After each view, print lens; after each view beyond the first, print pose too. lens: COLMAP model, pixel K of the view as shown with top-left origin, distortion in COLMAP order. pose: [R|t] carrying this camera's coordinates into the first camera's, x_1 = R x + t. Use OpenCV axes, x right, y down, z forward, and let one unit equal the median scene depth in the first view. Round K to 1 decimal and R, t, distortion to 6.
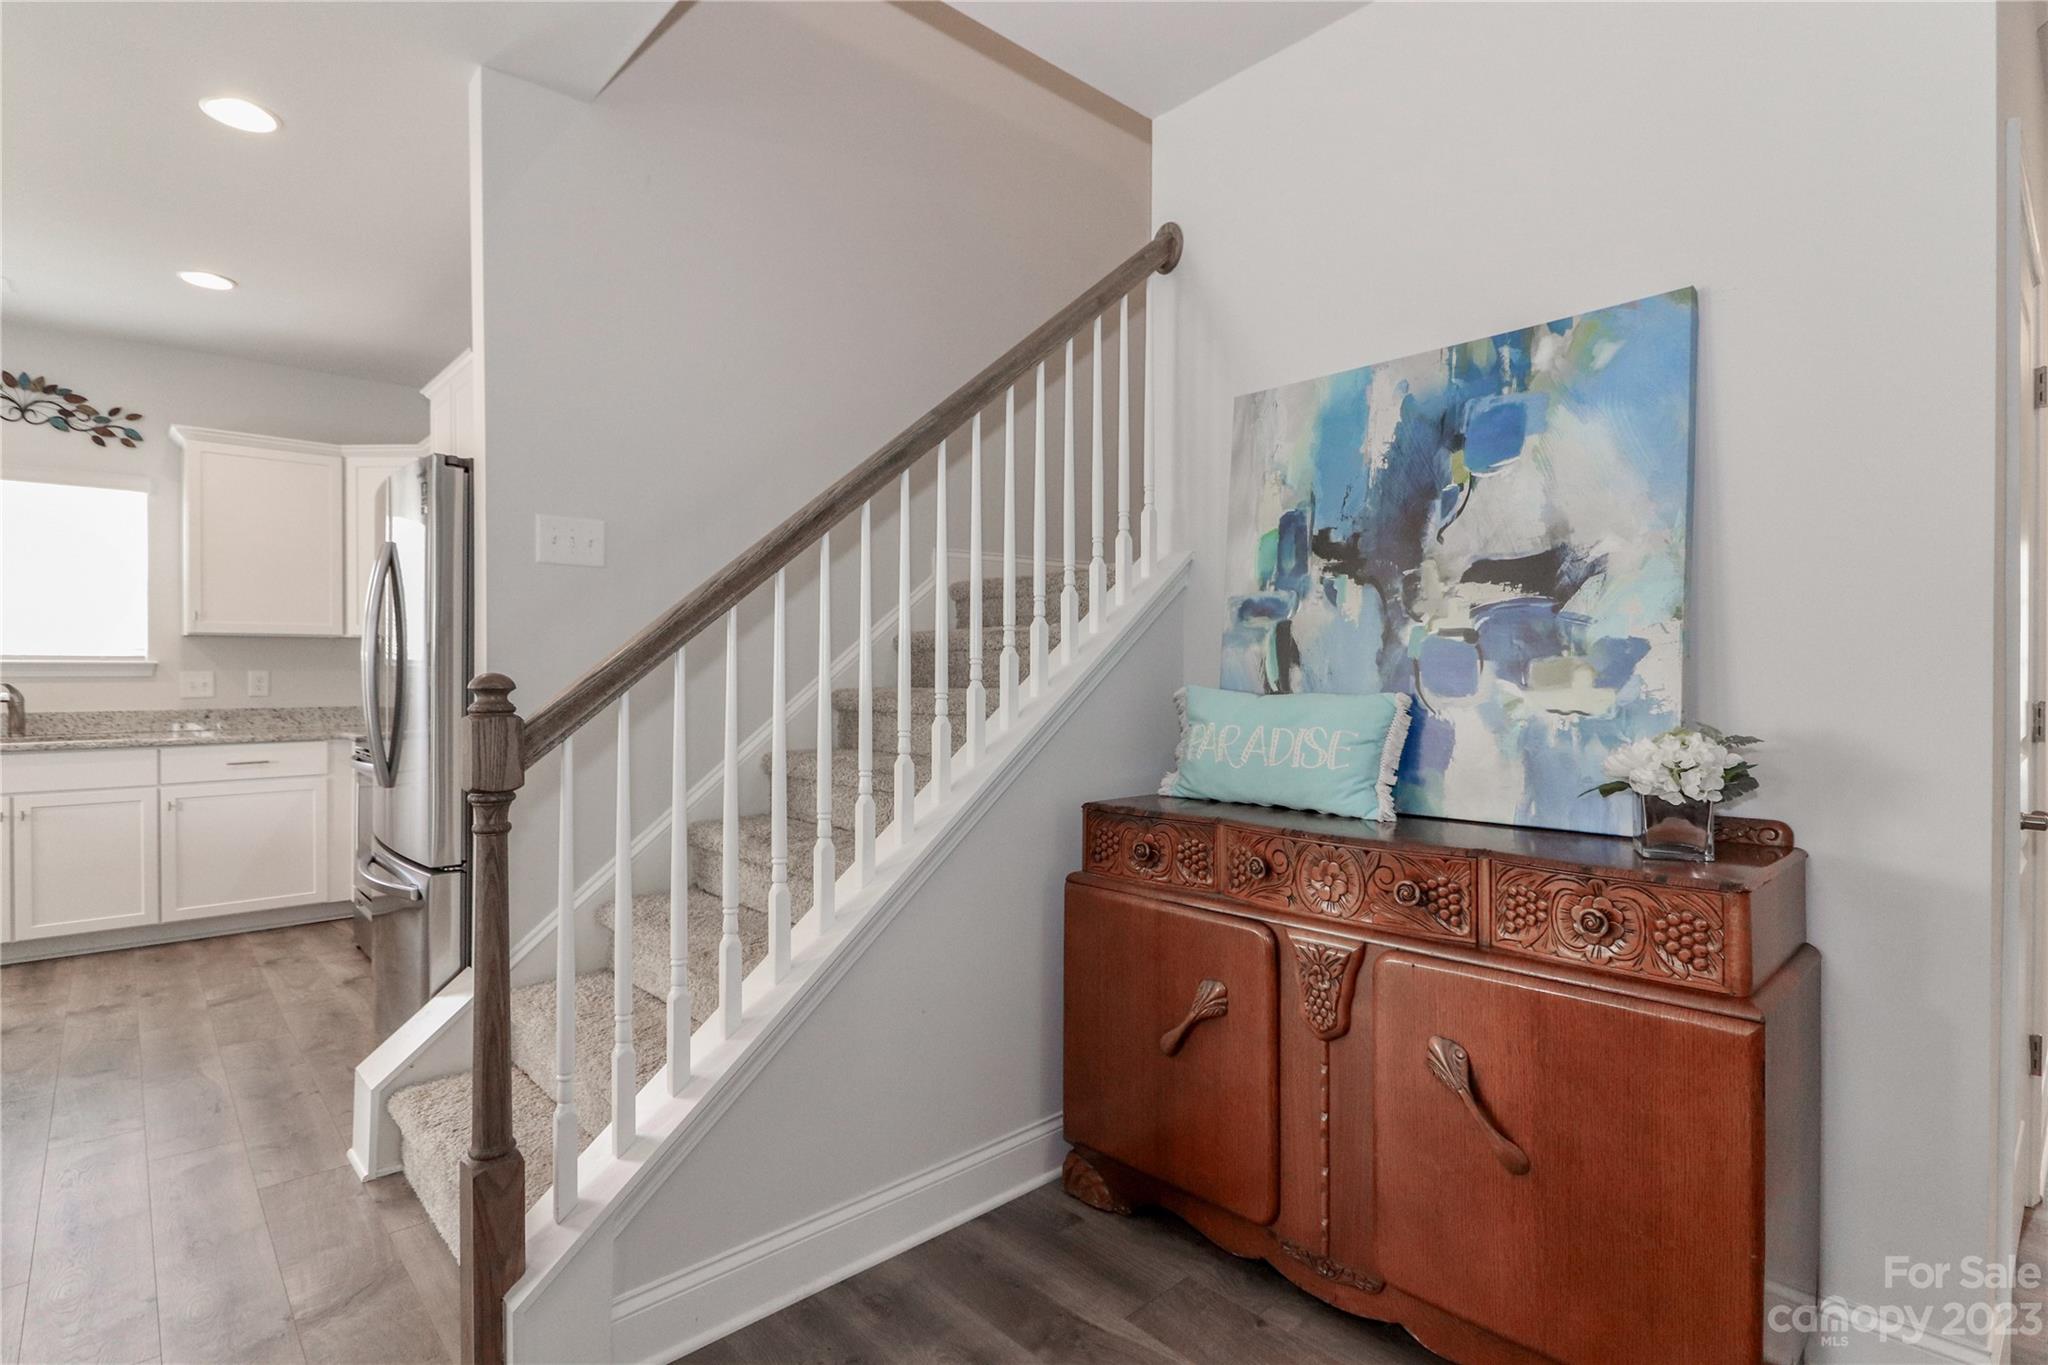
lens RADIAL K [[1029.8, 0, 1024.0], [0, 1029.8, 682.5], [0, 0, 1]] dist [-0.000126, -0.000351]
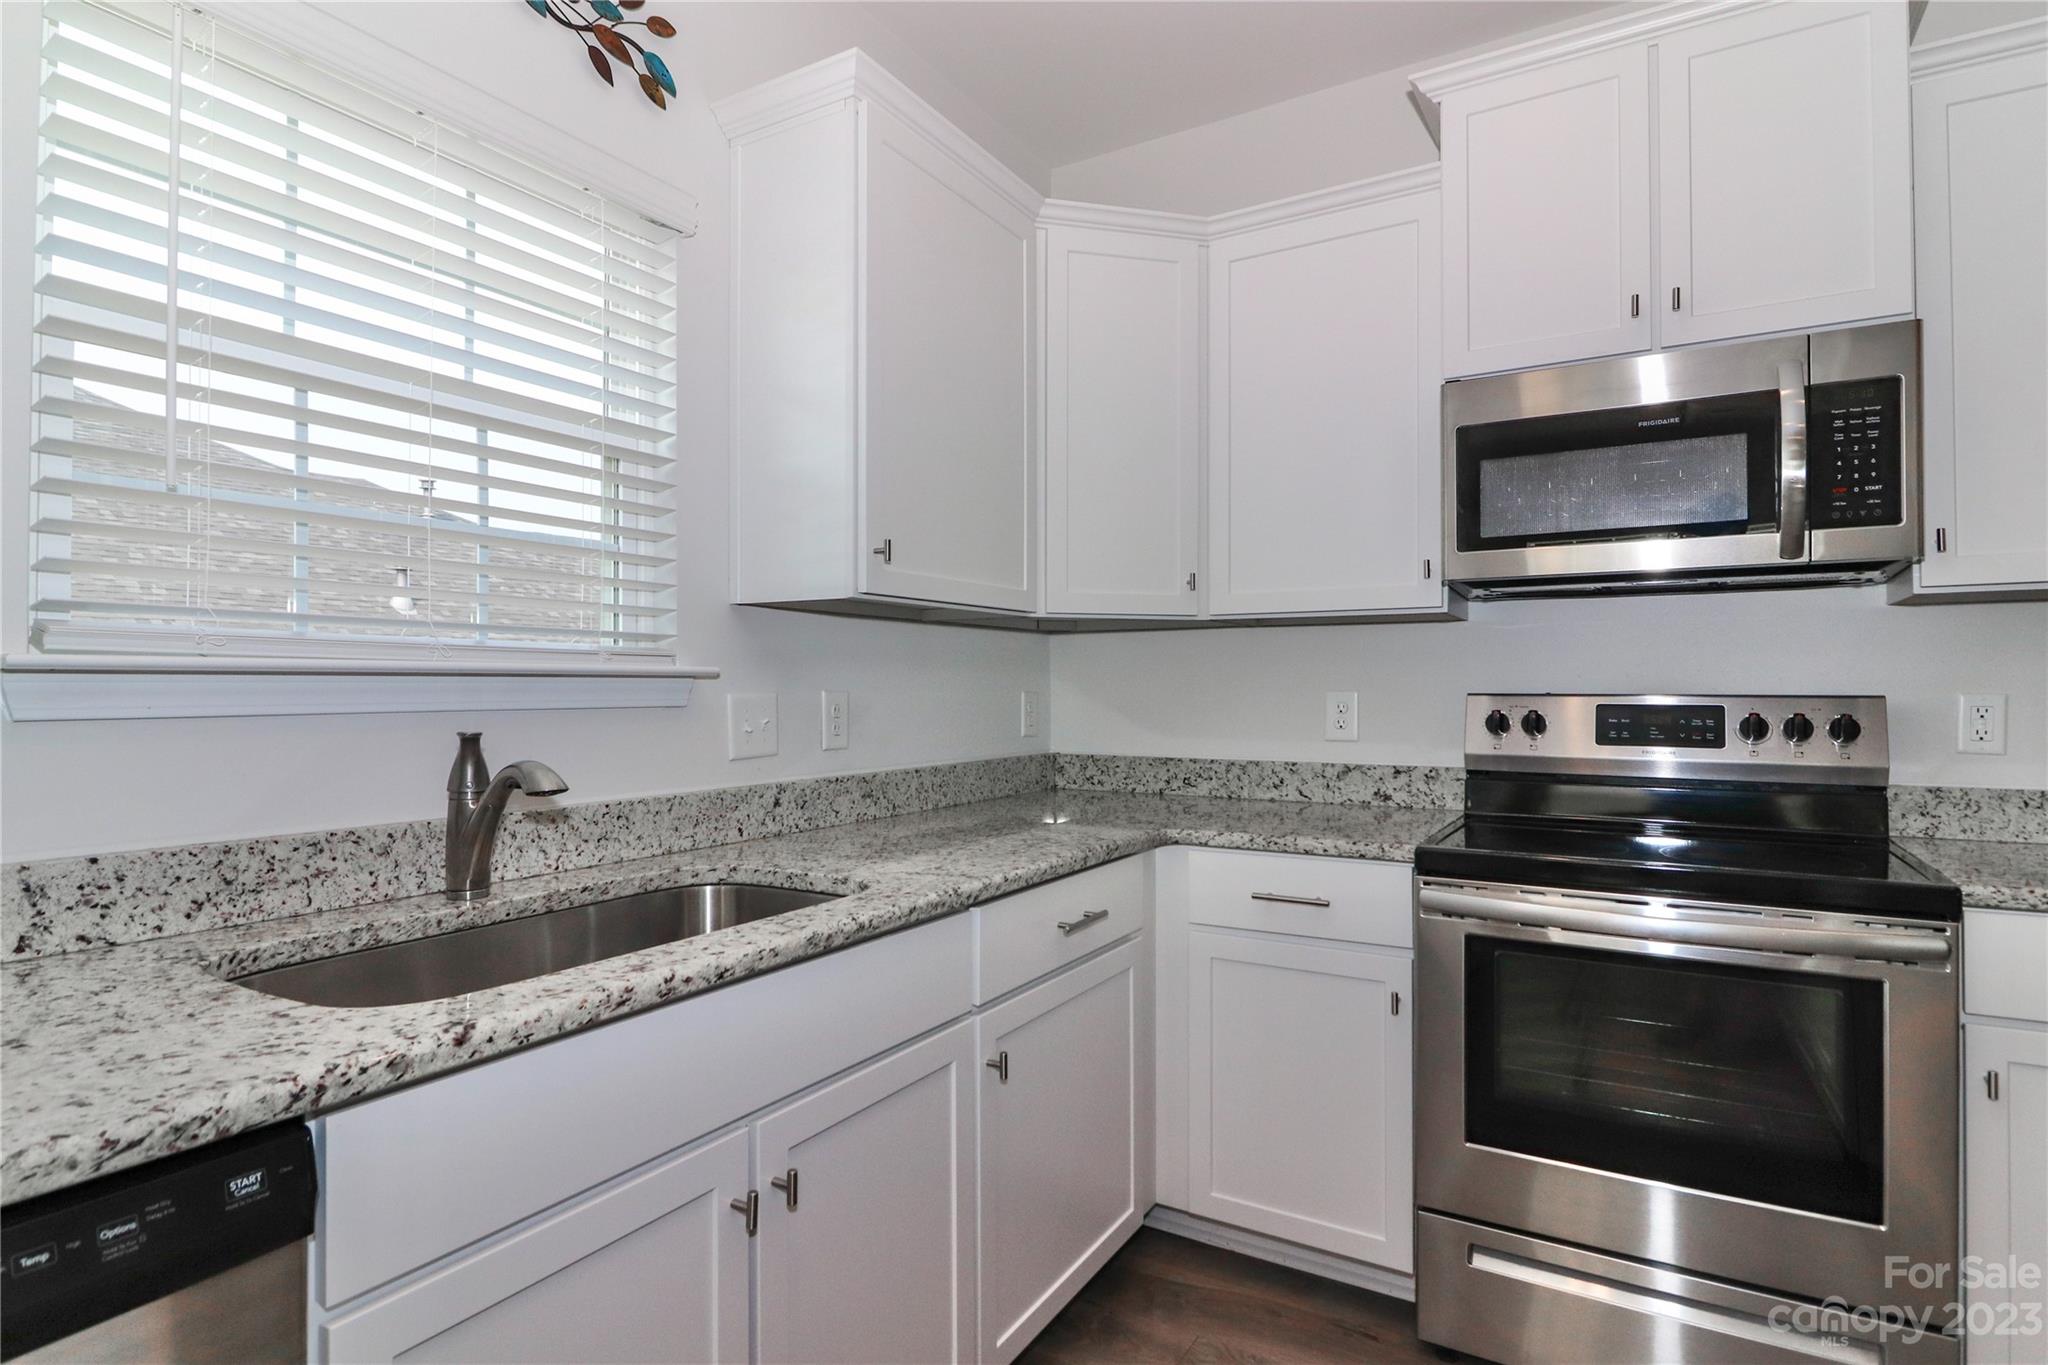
lens RADIAL K [[1041.4, 0, 1026.2], [0, 1041.4, 694.5], [0, 0, 1]] dist [0.001755, -0.008104]
pose [[0.958797, -0.002381, 0.284083, -1.902814], [0.004592, 0.999964, -0.007117, -0.015152], [-0.284056, 0.008129, 0.958773, 1.335485]]
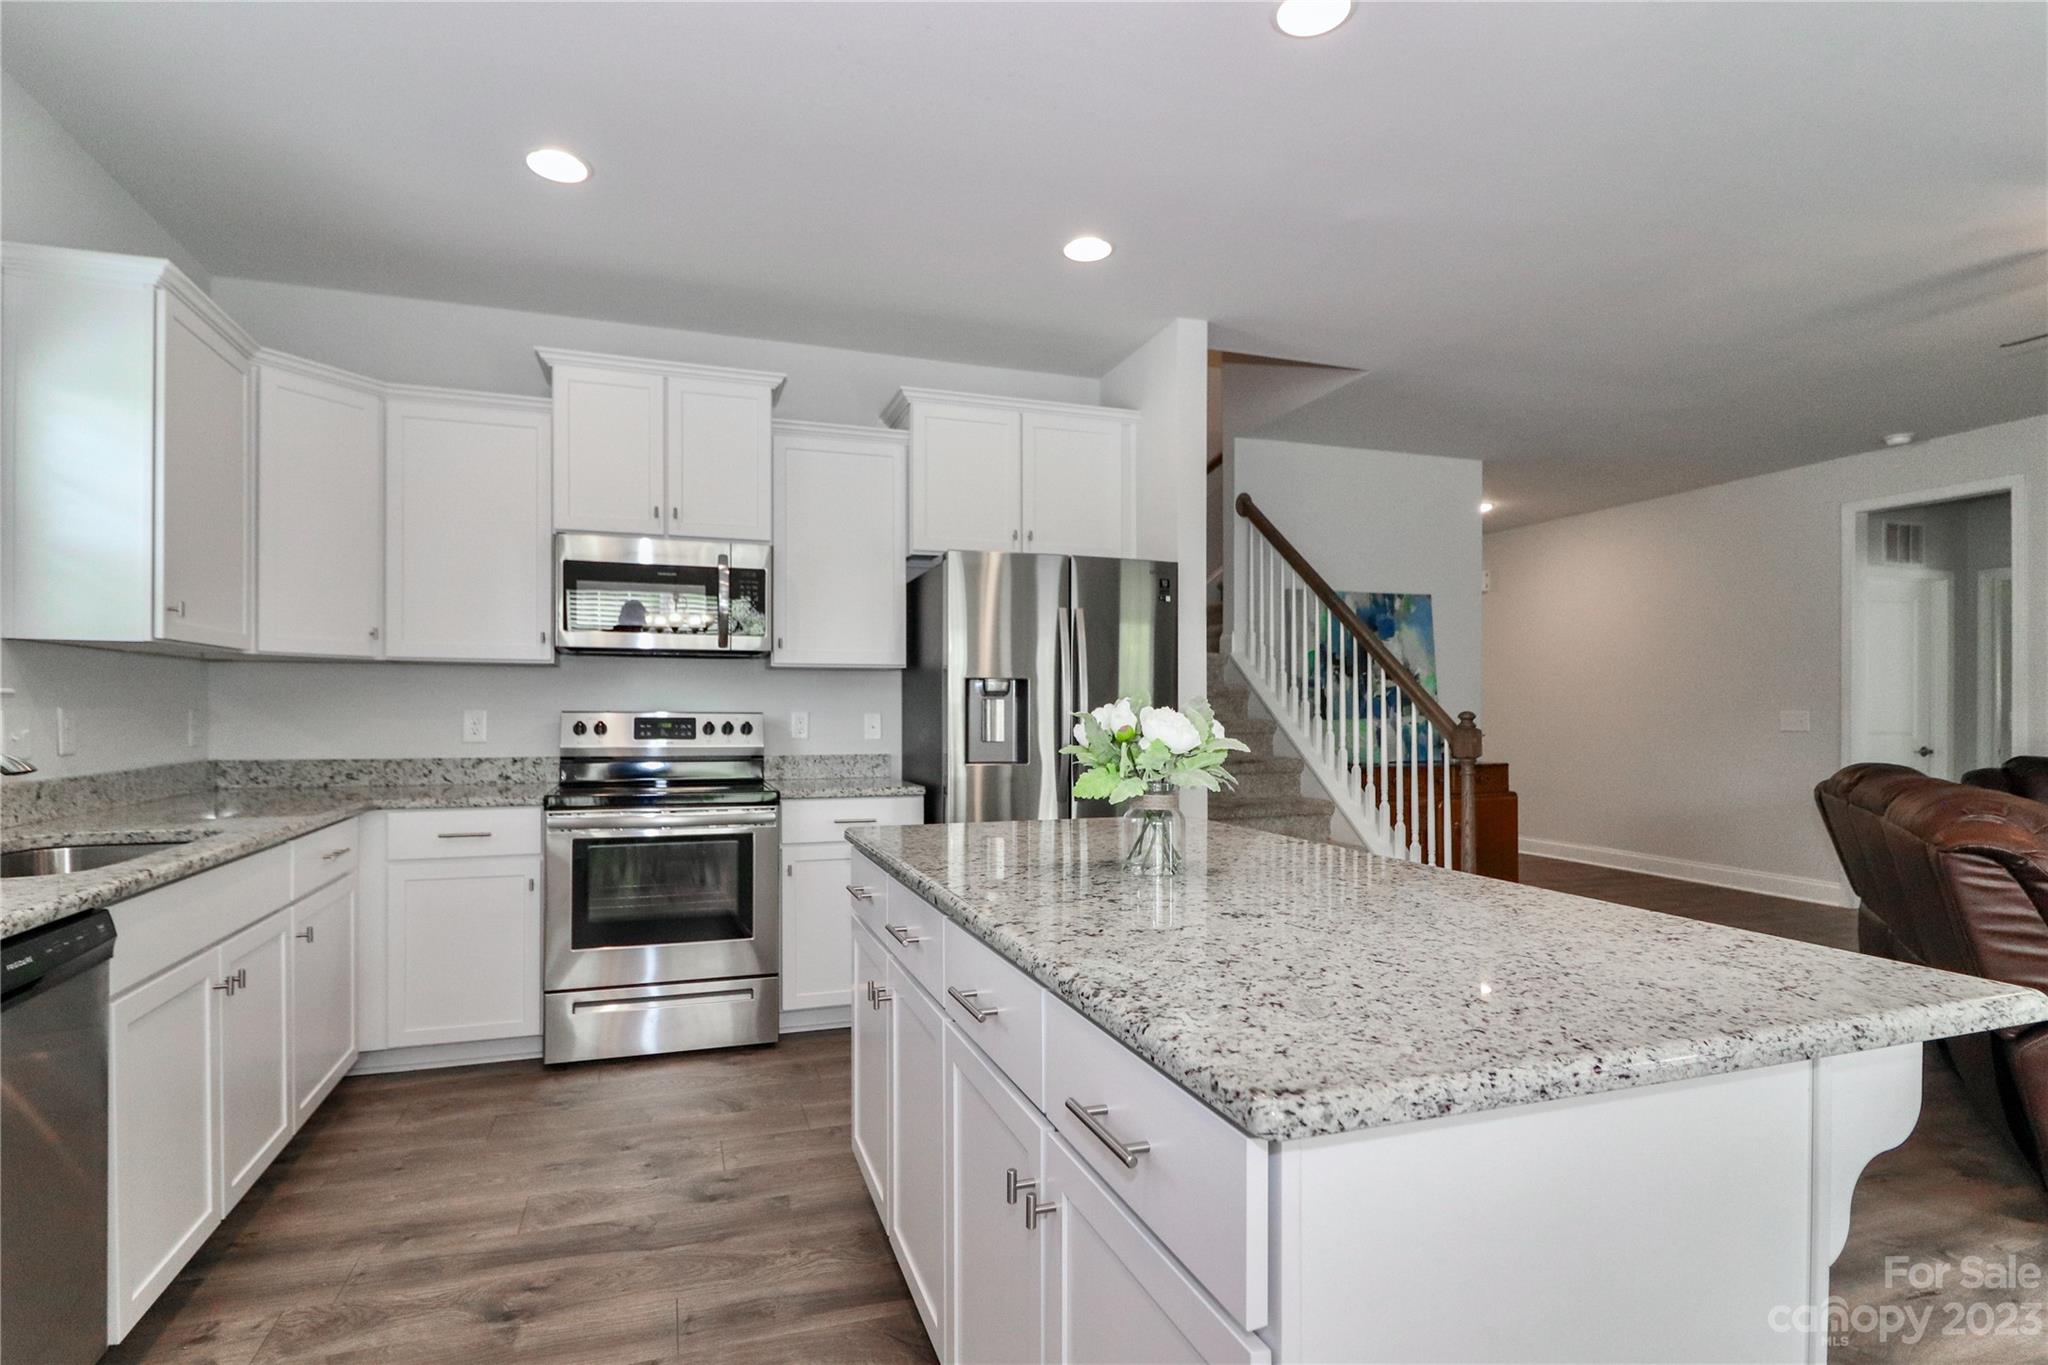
lens RADIAL K [[1041.4, 0, 1026.2], [0, 1041.4, 694.5], [0, 0, 1]] dist [0.001755, -0.008104]
pose [[0.385565, 0.015491, 0.922551, -2.529058], [0.009237, 0.999744, -0.020648, -0.005983], [-0.922634, 0.016483, 0.385323, 0.787372]]
